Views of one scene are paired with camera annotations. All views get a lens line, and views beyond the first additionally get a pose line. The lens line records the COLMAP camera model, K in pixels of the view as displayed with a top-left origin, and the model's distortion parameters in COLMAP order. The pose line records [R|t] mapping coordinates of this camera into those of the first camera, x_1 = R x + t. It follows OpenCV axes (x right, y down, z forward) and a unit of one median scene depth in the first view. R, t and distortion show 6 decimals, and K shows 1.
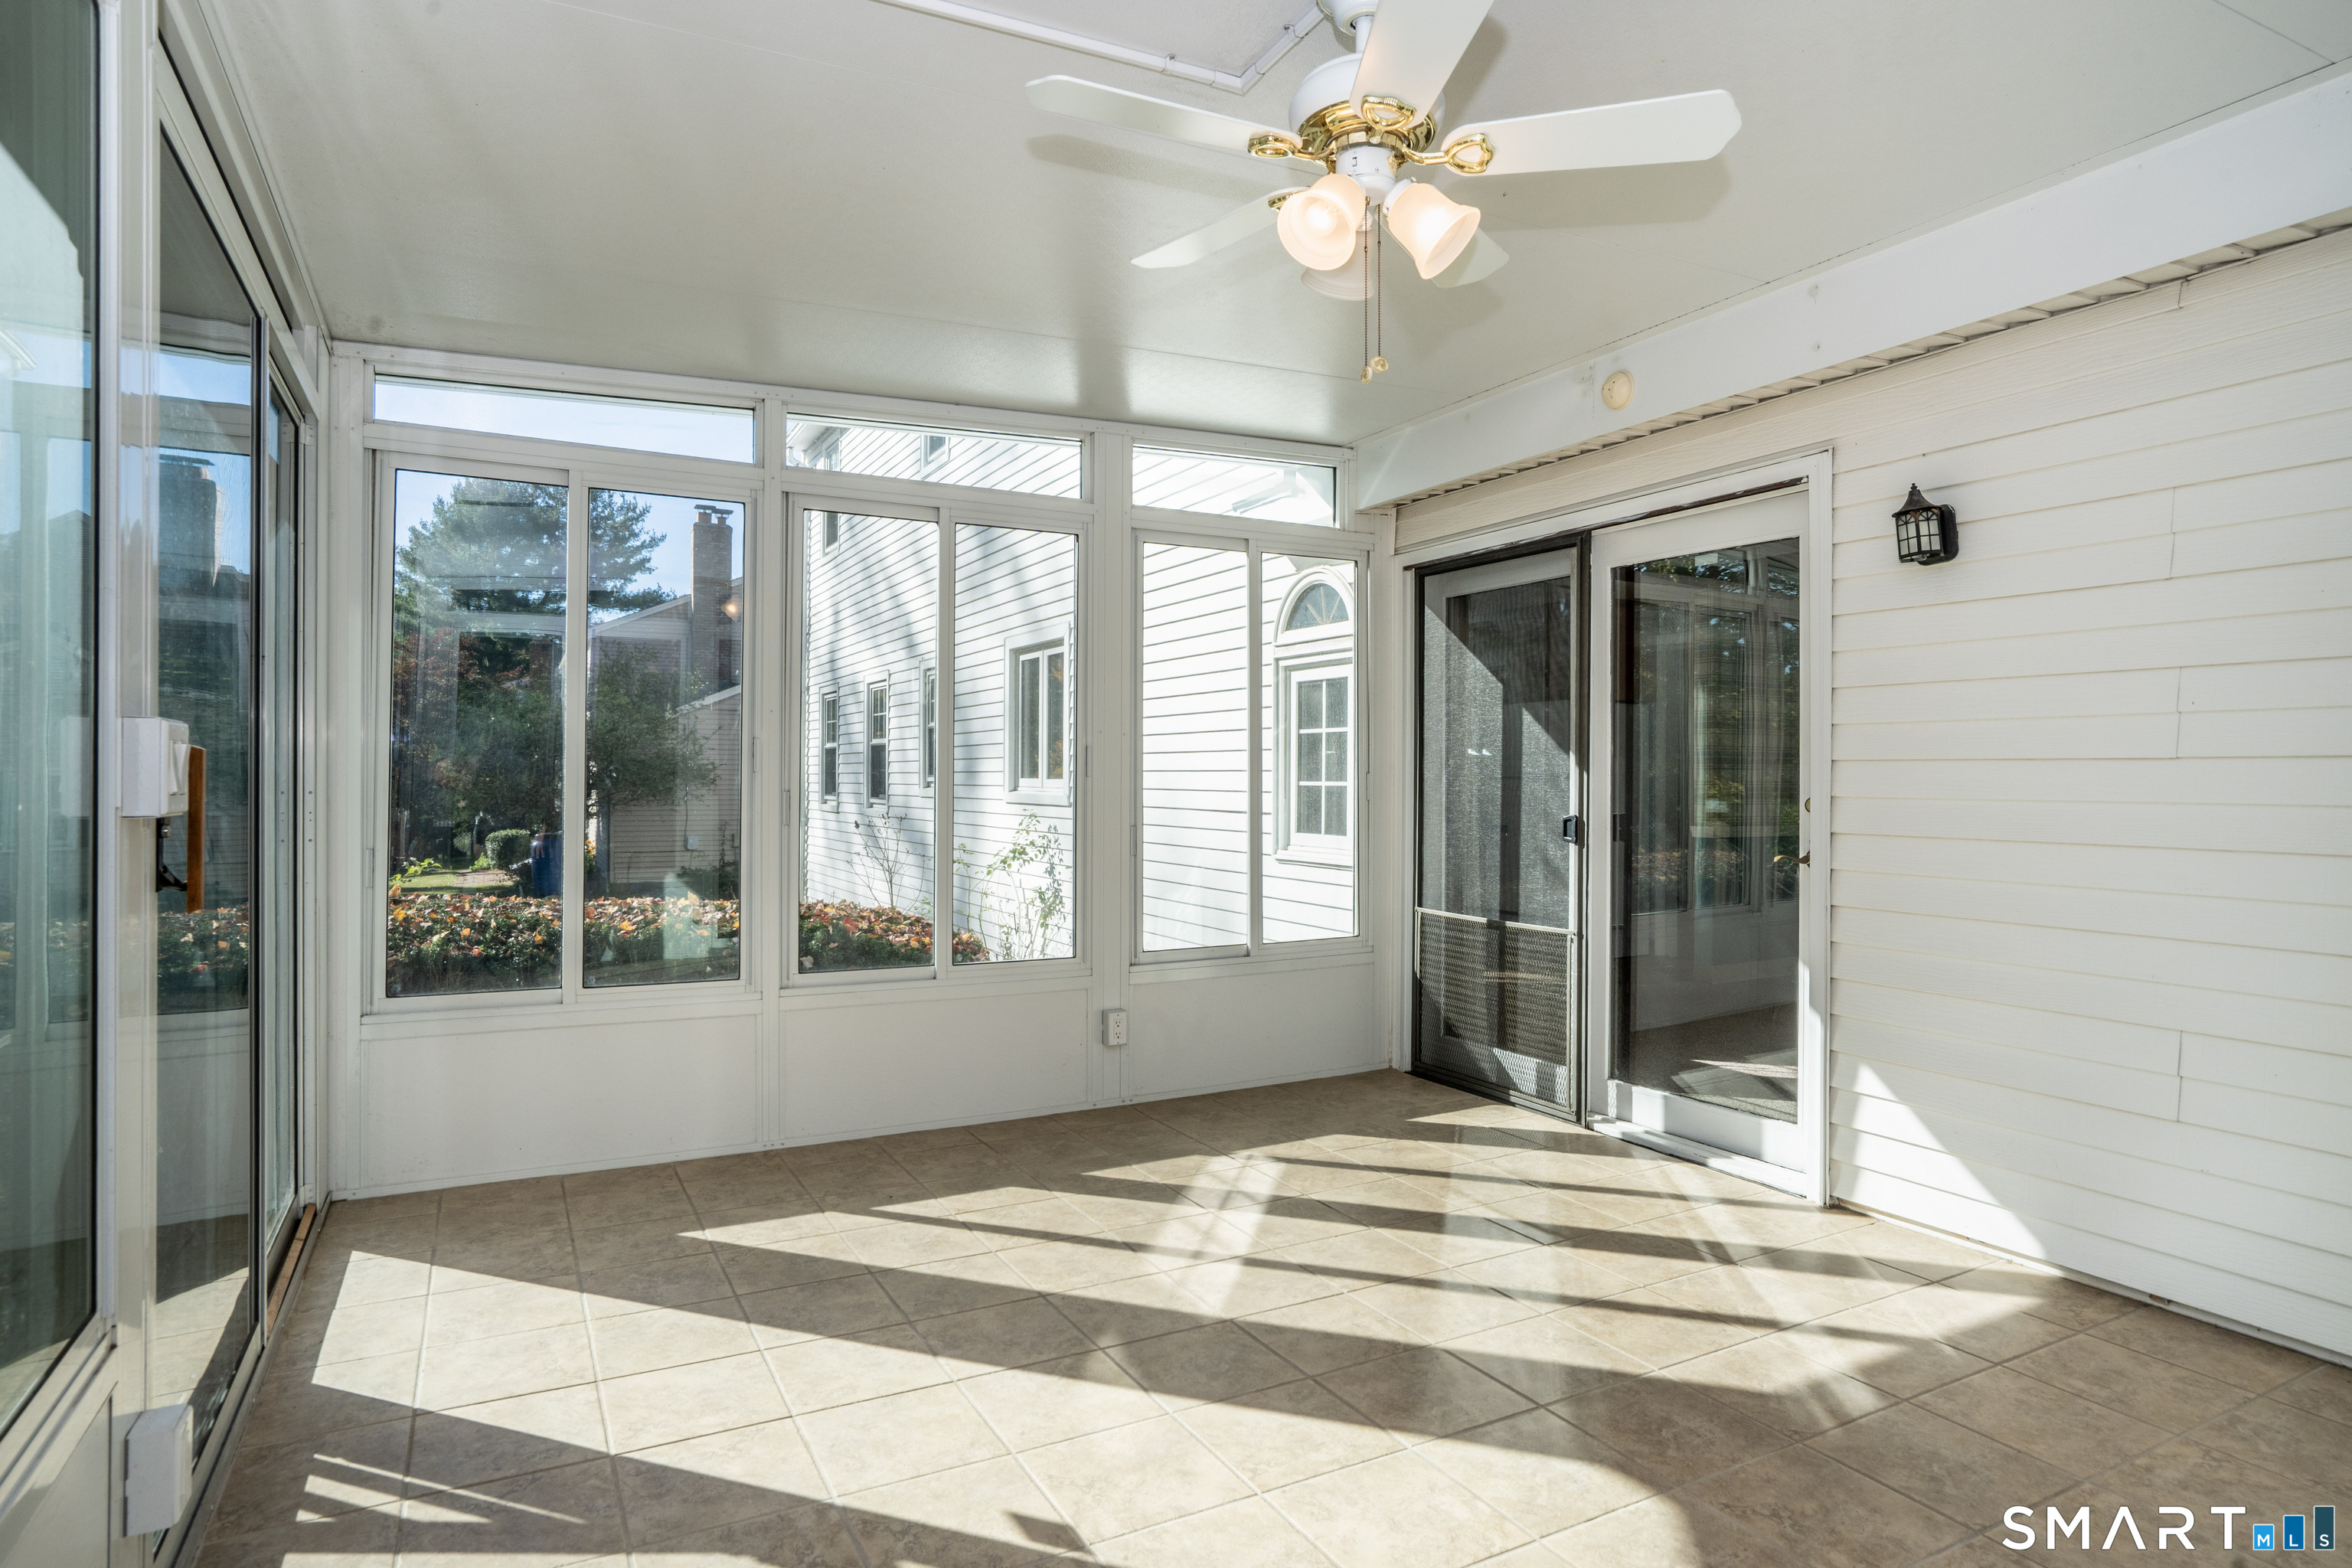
lens RADIAL K [[1284.4, 0, 1176.0], [0, 1284.4, 784.0], [0, 0, 1]] dist [-0.023002, -0.000286]
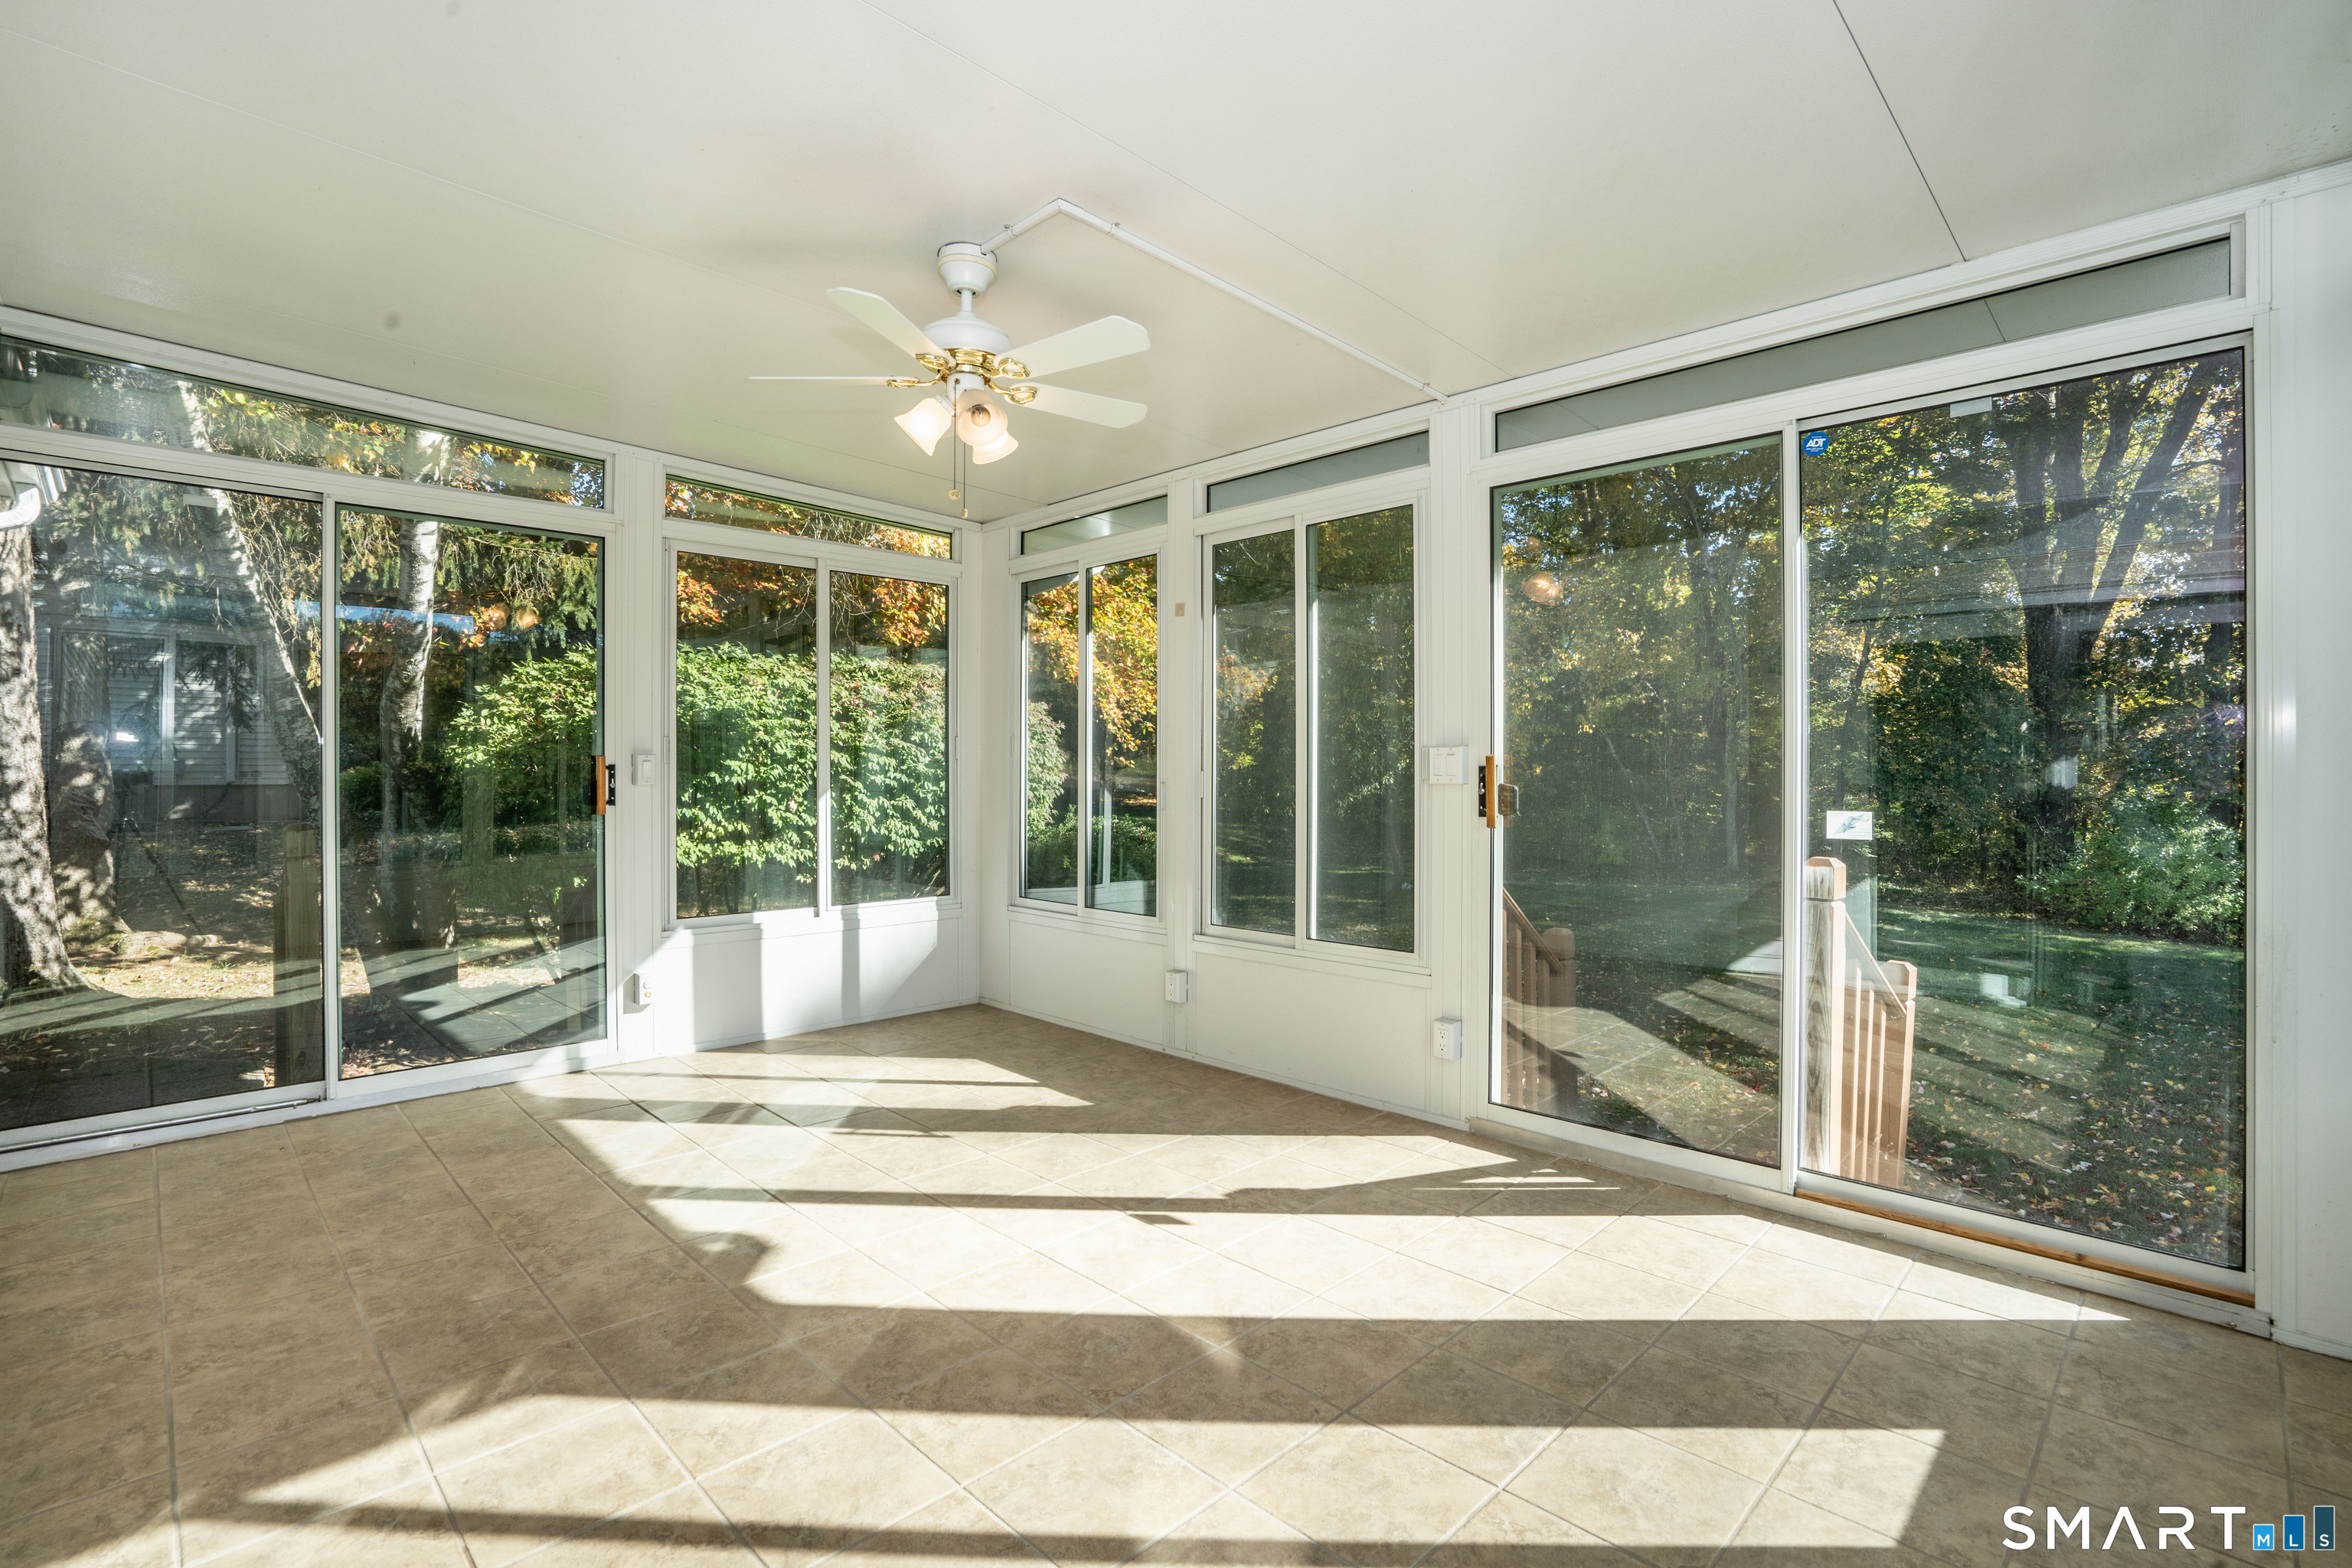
lens RADIAL K [[1090.2, 0, 1167.9], [0, 1090.2, 772.9], [0, 0, 1]] dist [-0.057343, 0.019154]
pose [[-0.962644, -0.006600, -0.270691, 0.165238], [-0.006367, 0.999978, -0.001739, 0.000241], [0.270697, 0.000050, -0.962665, 1.408575]]
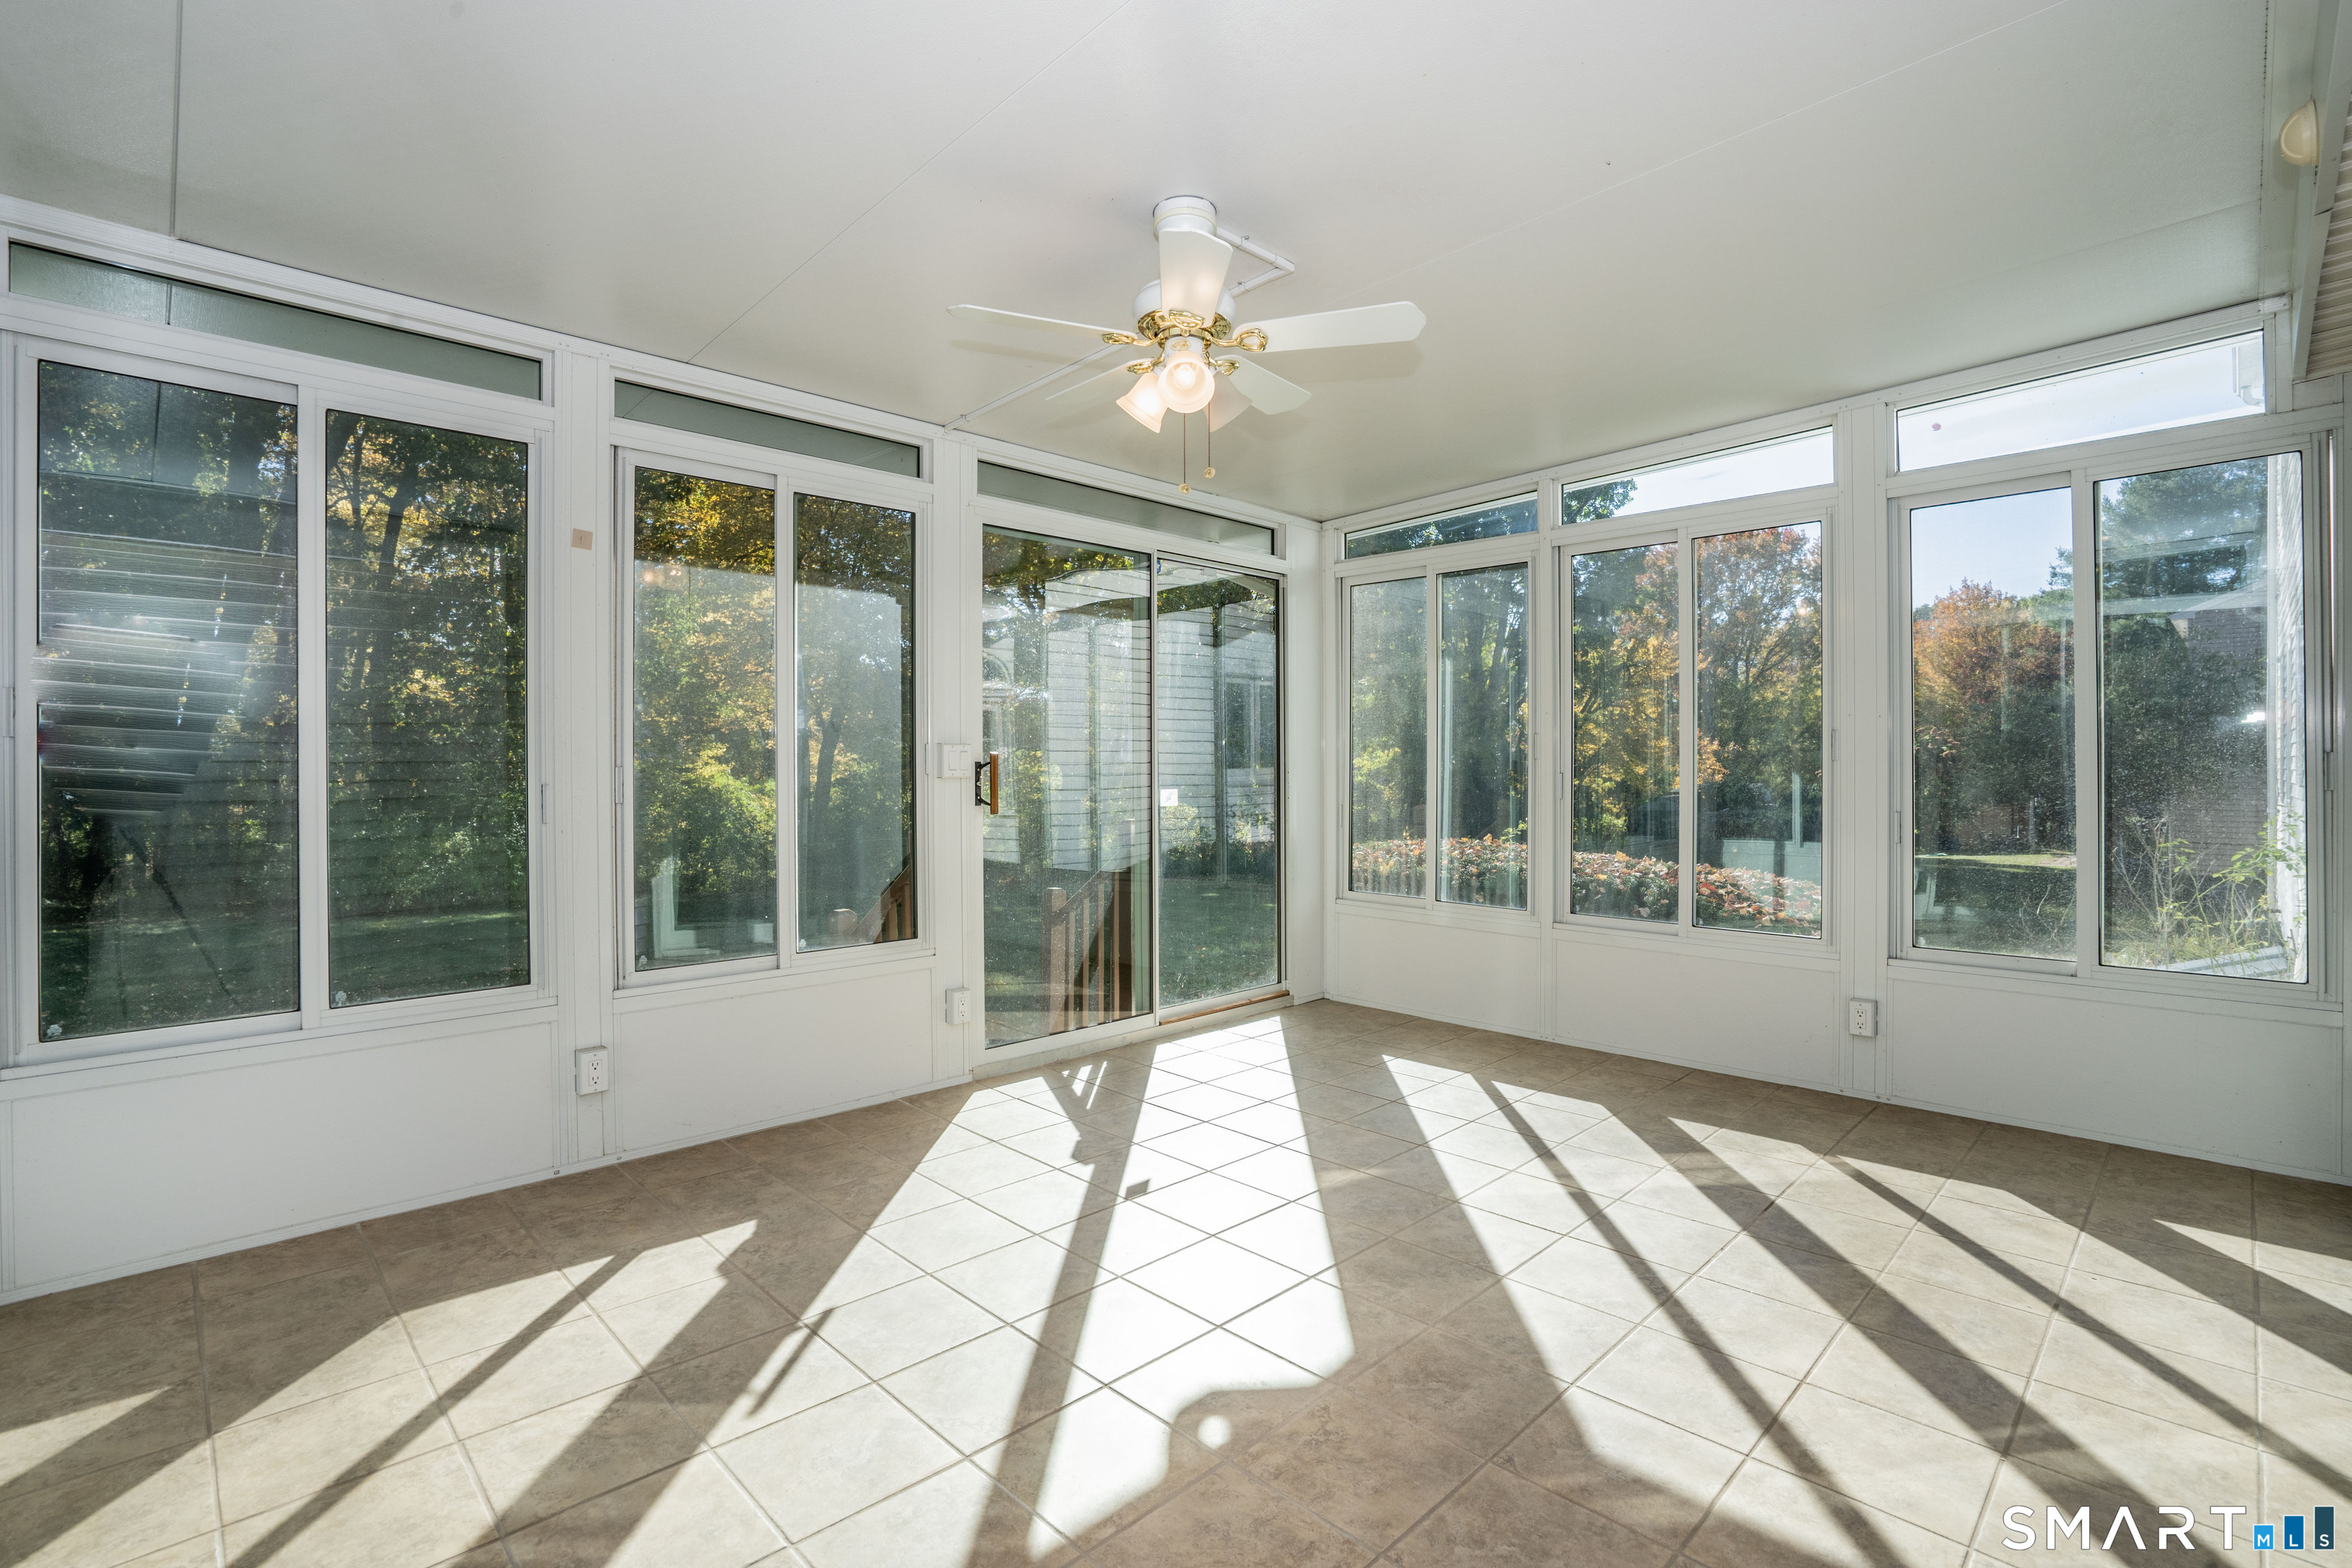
lens RADIAL K [[1090.2, 0, 1167.9], [0, 1090.2, 772.9], [0, 0, 1]] dist [-0.057343, 0.019154]
pose [[0.267868, 0.003035, -0.963451, 0.813101], [0.003282, 0.999986, 0.004063, -0.001972], [0.963450, -0.004251, 0.267855, 0.378611]]
